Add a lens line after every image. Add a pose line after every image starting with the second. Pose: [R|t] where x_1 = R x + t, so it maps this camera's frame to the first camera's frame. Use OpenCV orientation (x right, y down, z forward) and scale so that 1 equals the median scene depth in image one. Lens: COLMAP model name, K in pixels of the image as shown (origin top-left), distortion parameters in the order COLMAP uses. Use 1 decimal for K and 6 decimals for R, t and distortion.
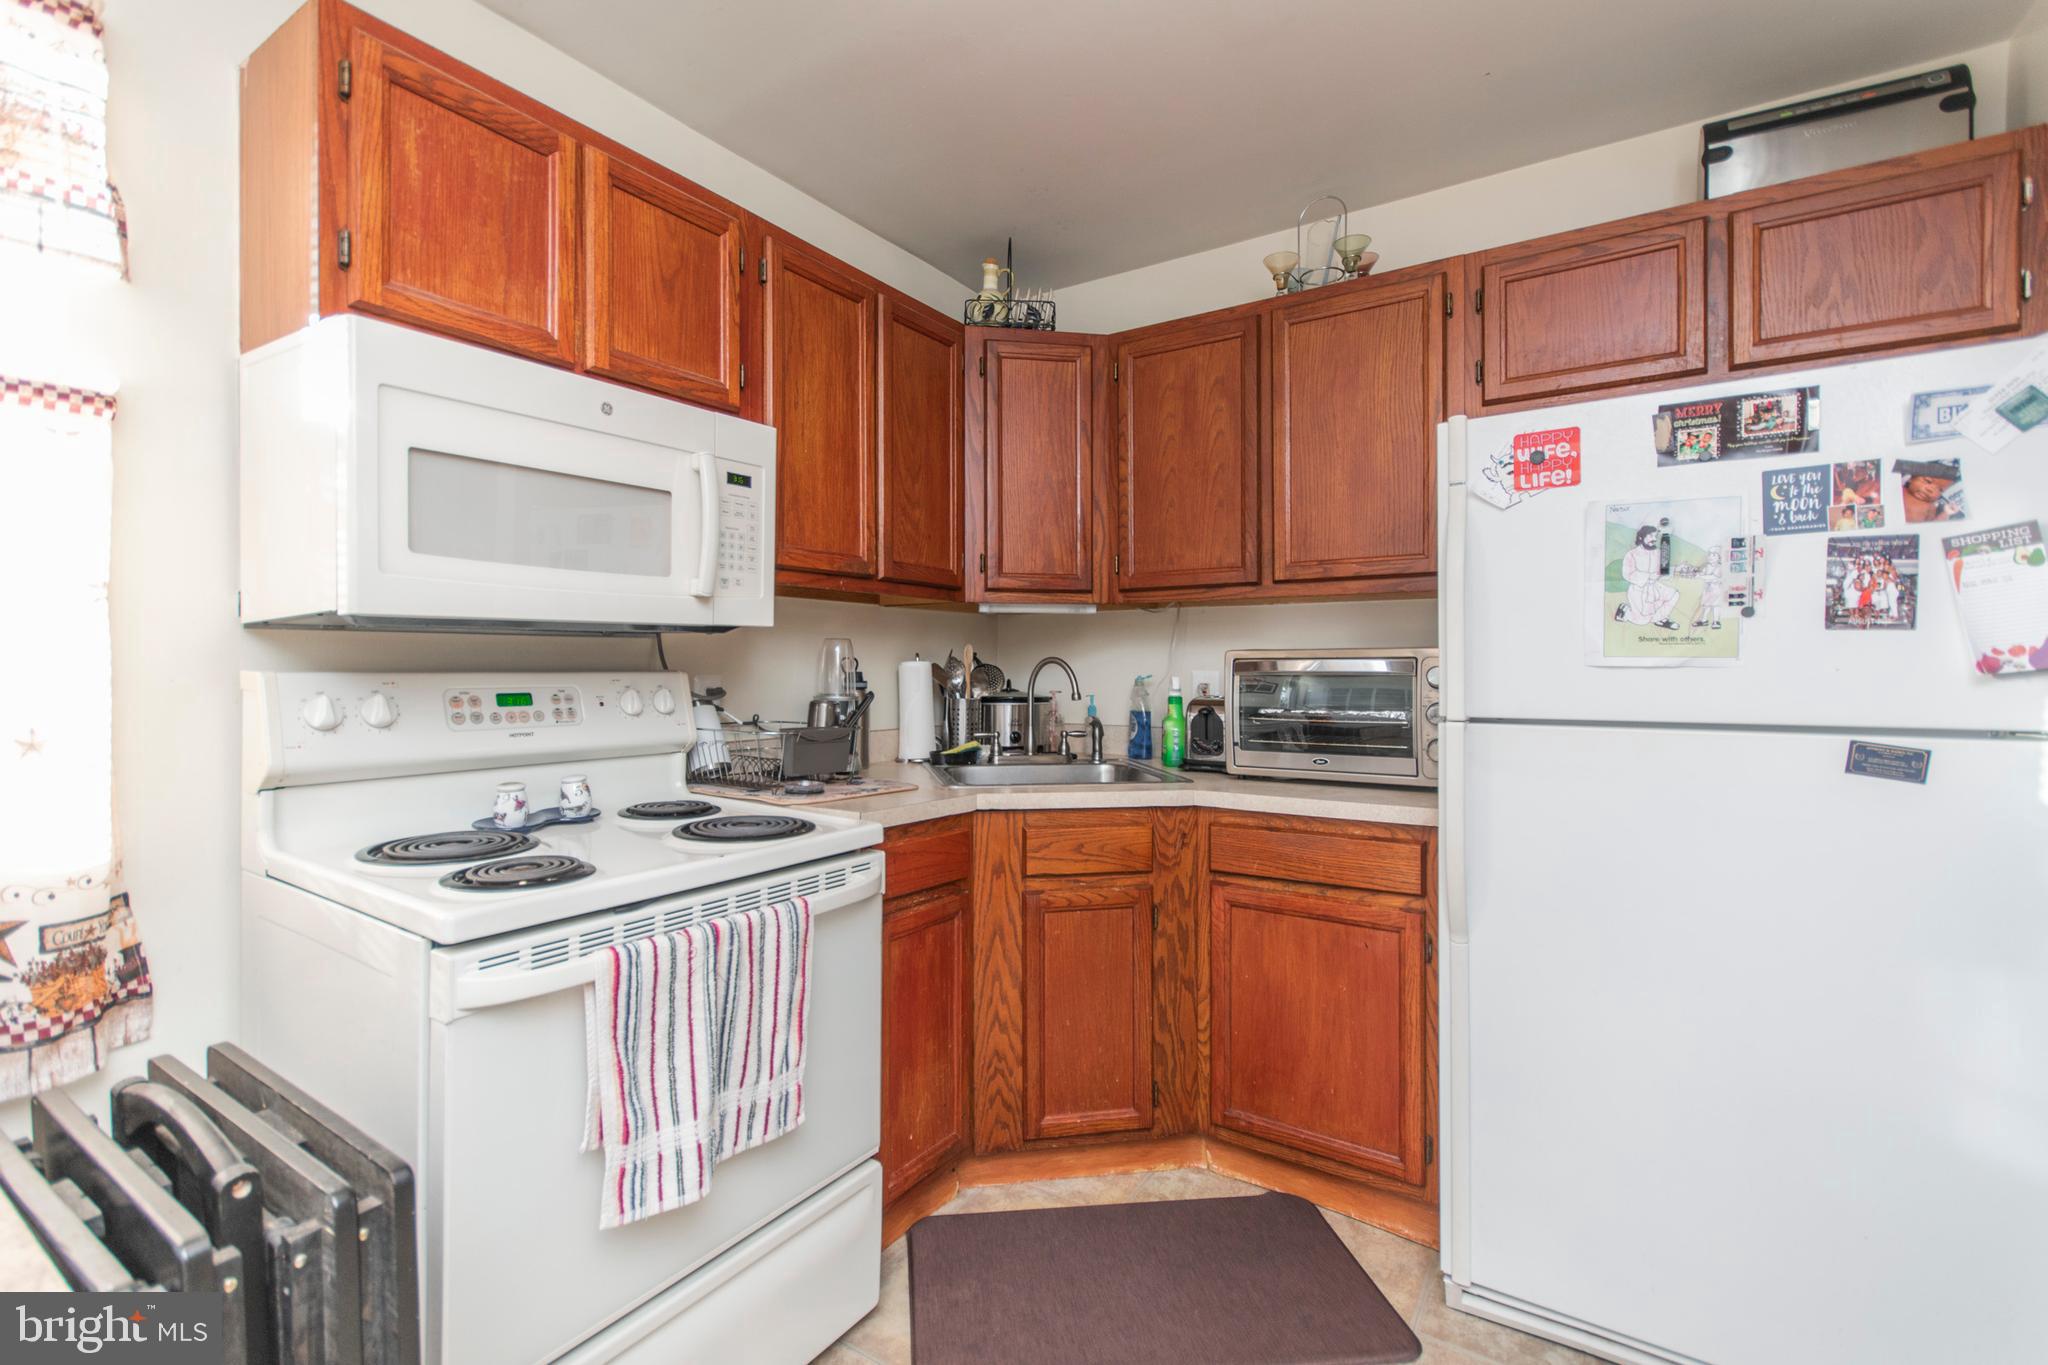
lens RADIAL K [[897.1, 0, 1073.5], [0, 897.1, 664.4], [0, 0, 1]] dist [0.001991, -0.000485]
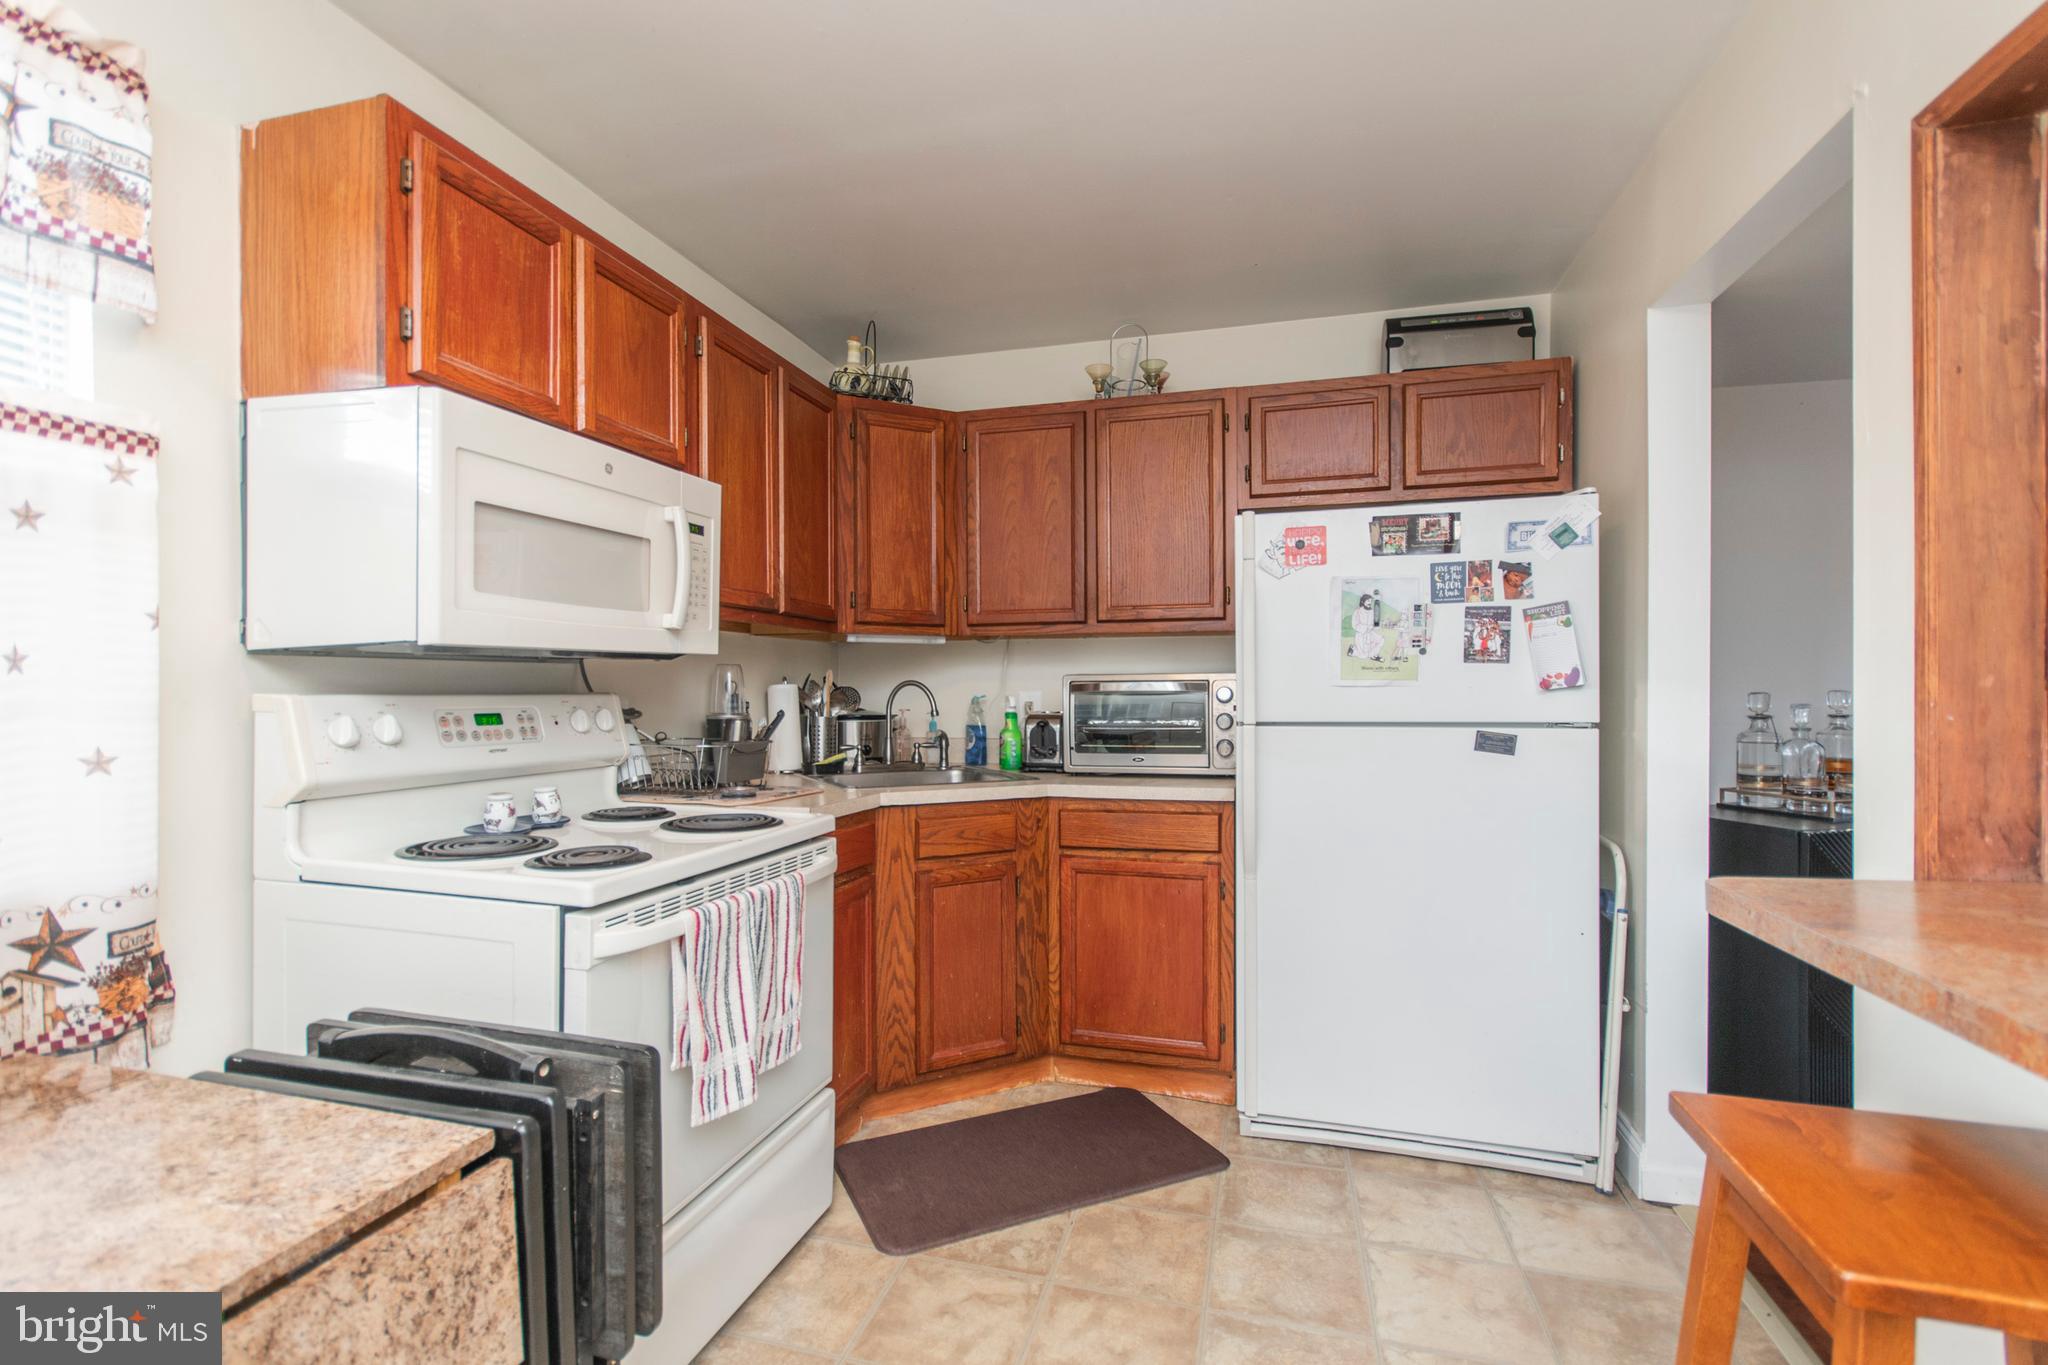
lens RADIAL K [[893.3, 0, 1044.0], [0, 893.3, 689.8], [0, 0, 1]] dist [0.001611, -0.000186]
pose [[0.955583, -0.004137, 0.294694, -0.275482], [0.003372, 0.999989, 0.003106, 0.001608], [-0.294703, -0.001974, 0.955587, -0.241574]]
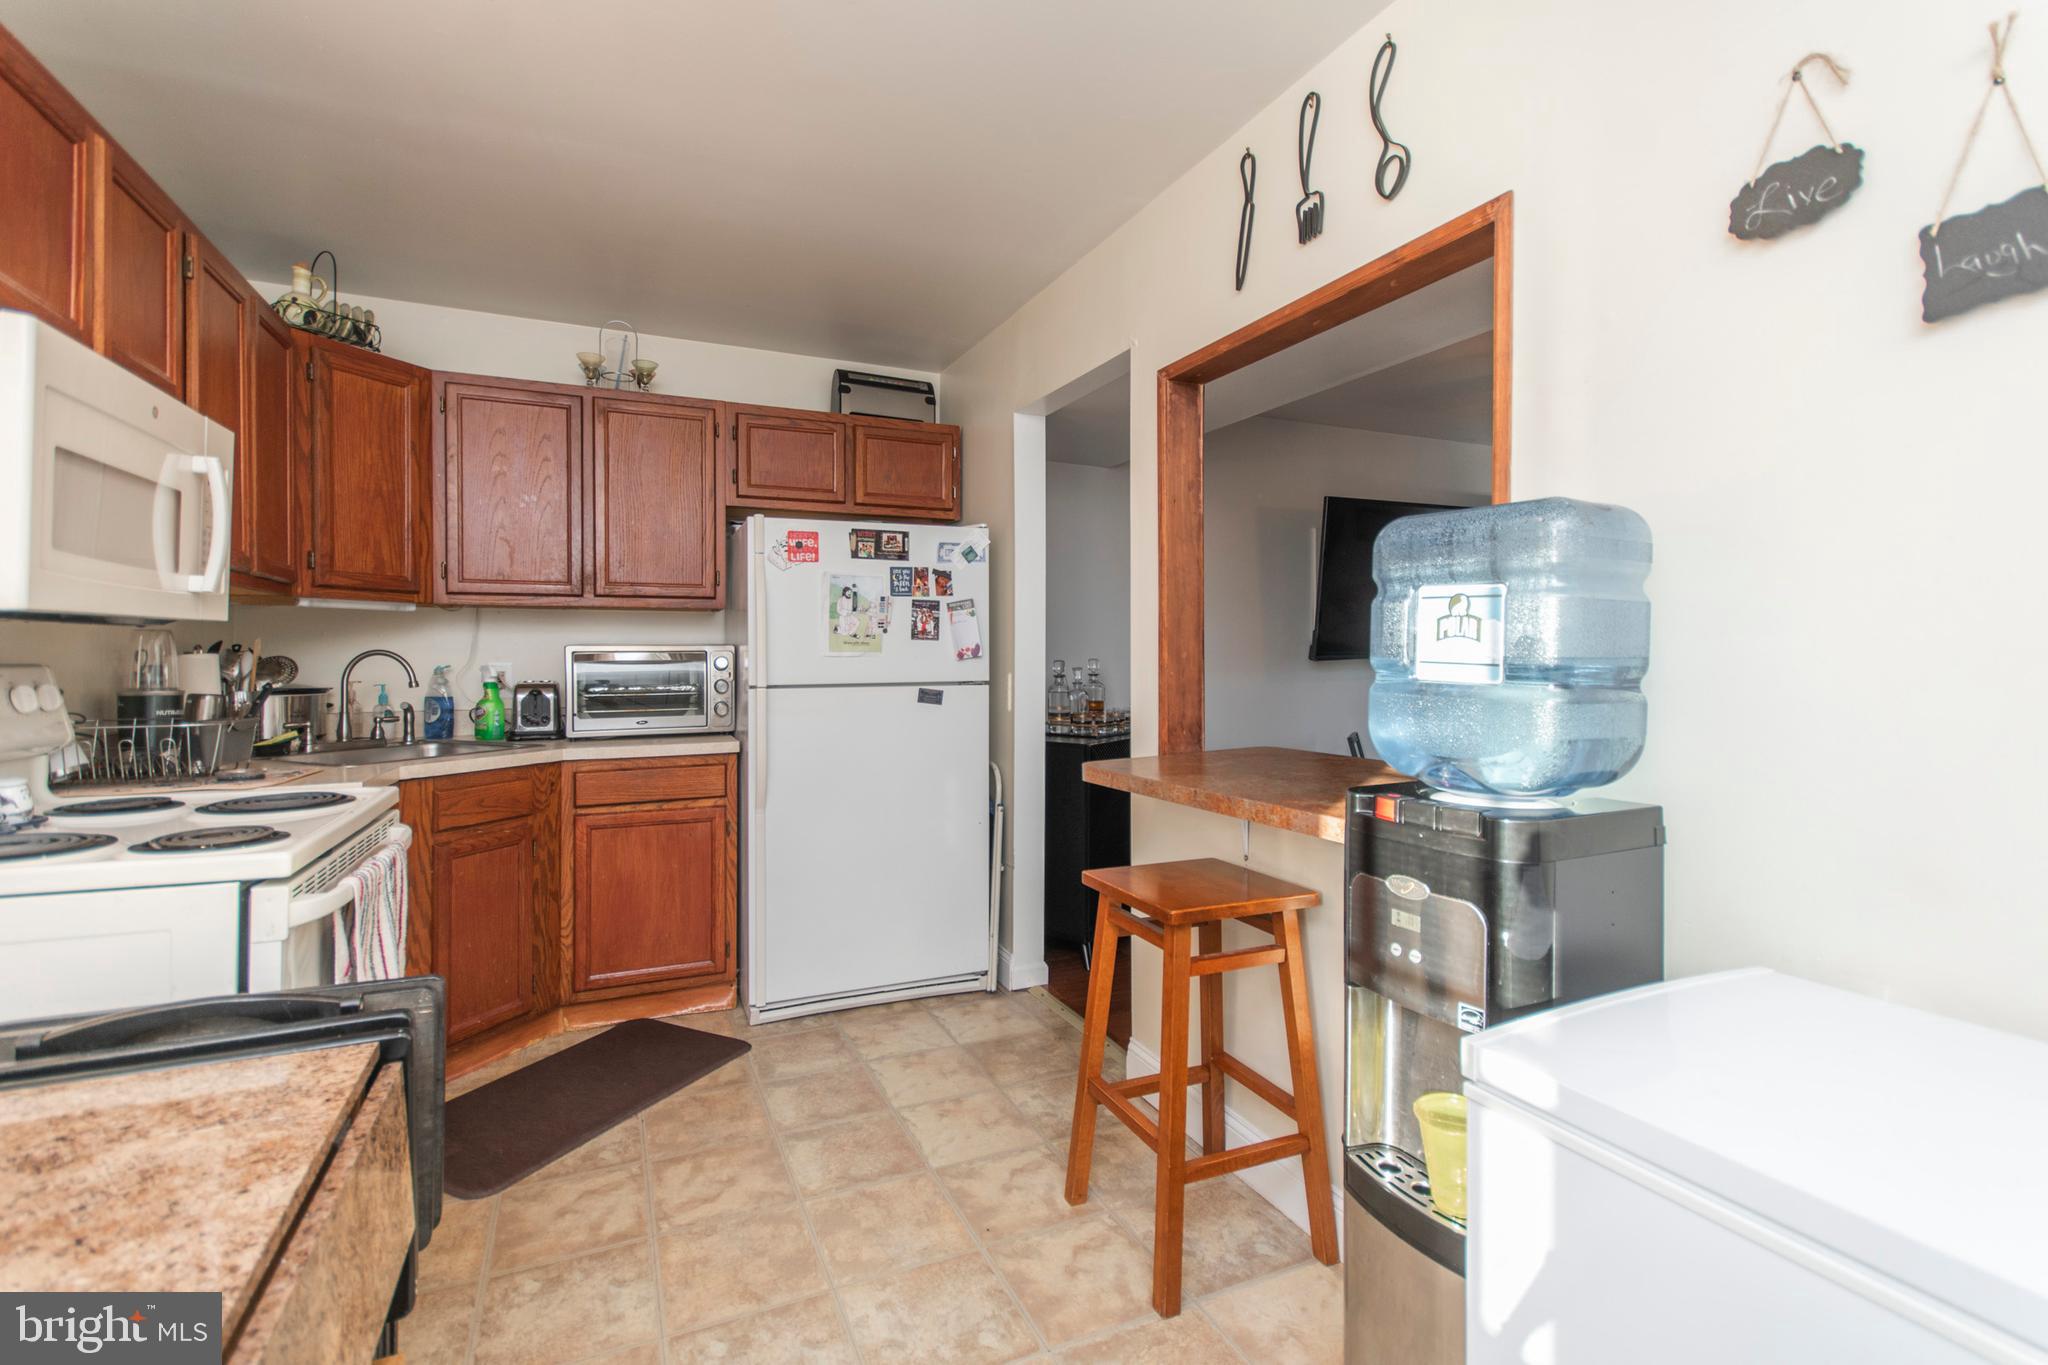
lens RADIAL K [[924.7, 0, 996.4], [0, 924.7, 655.9], [0, 0, 1]] dist [0.000289, -0.000318]
pose [[0.546570, -0.002976, 0.837408, -0.758179], [0.001868, 0.999996, 0.002334, -0.002463], [-0.837411, 0.000289, 0.546573, -0.345792]]
